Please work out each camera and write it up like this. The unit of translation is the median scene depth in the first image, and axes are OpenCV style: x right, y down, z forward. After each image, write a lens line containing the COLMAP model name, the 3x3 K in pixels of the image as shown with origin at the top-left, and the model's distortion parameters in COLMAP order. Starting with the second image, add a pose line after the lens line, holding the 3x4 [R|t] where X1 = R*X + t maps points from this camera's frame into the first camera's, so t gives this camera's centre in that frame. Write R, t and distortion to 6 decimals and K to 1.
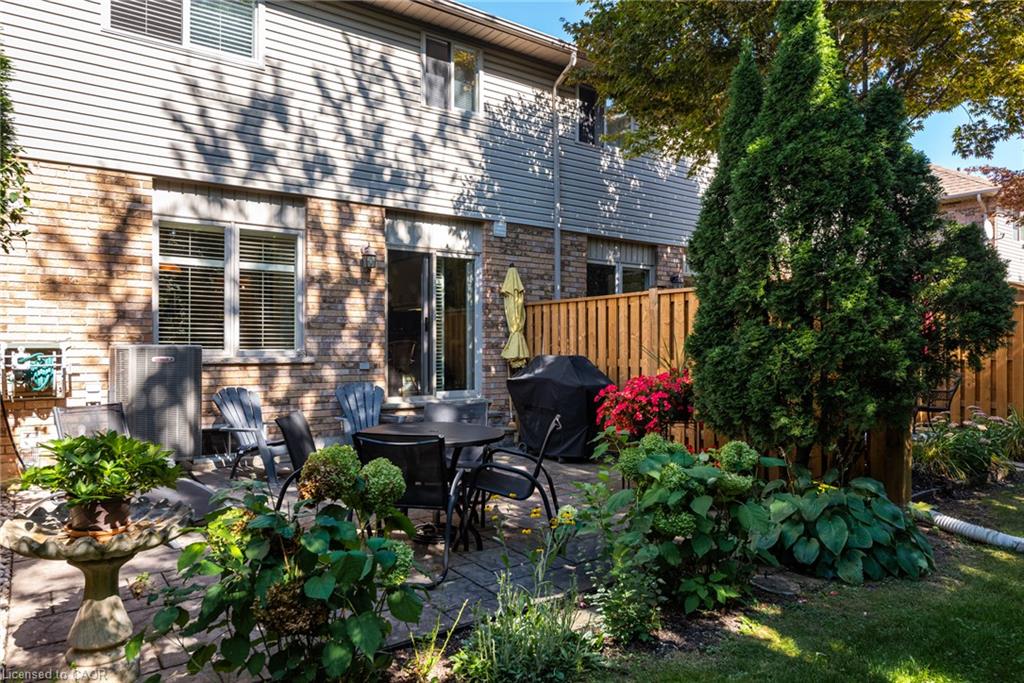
lens RADIAL K [[701.7, 0, 512.0], [0, 701.7, 341.5], [0, 0, 1]] dist [0.001666, 0.001230]
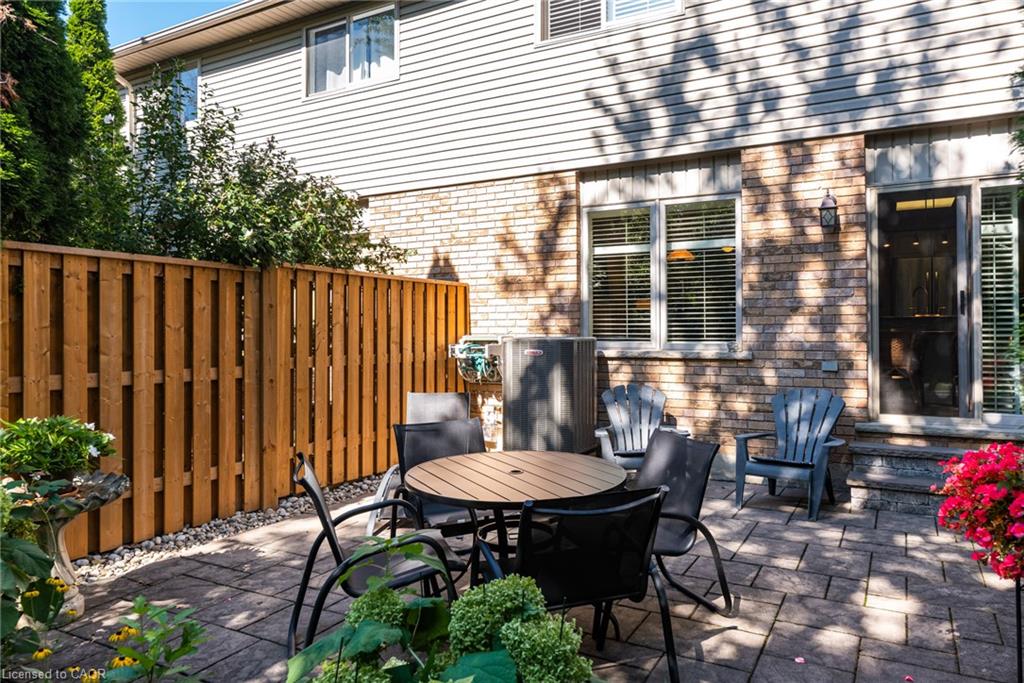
lens RADIAL K [[678.0, 0, 512.2], [0, 678.0, 327.1], [0, 0, 1]] dist [-0.000705, -0.000924]
pose [[0.407003, -0.009311, -0.913379, 0.309006], [0.012017, 0.999916, -0.004838, -0.005233], [0.913348, -0.009007, 0.407081, 0.469543]]
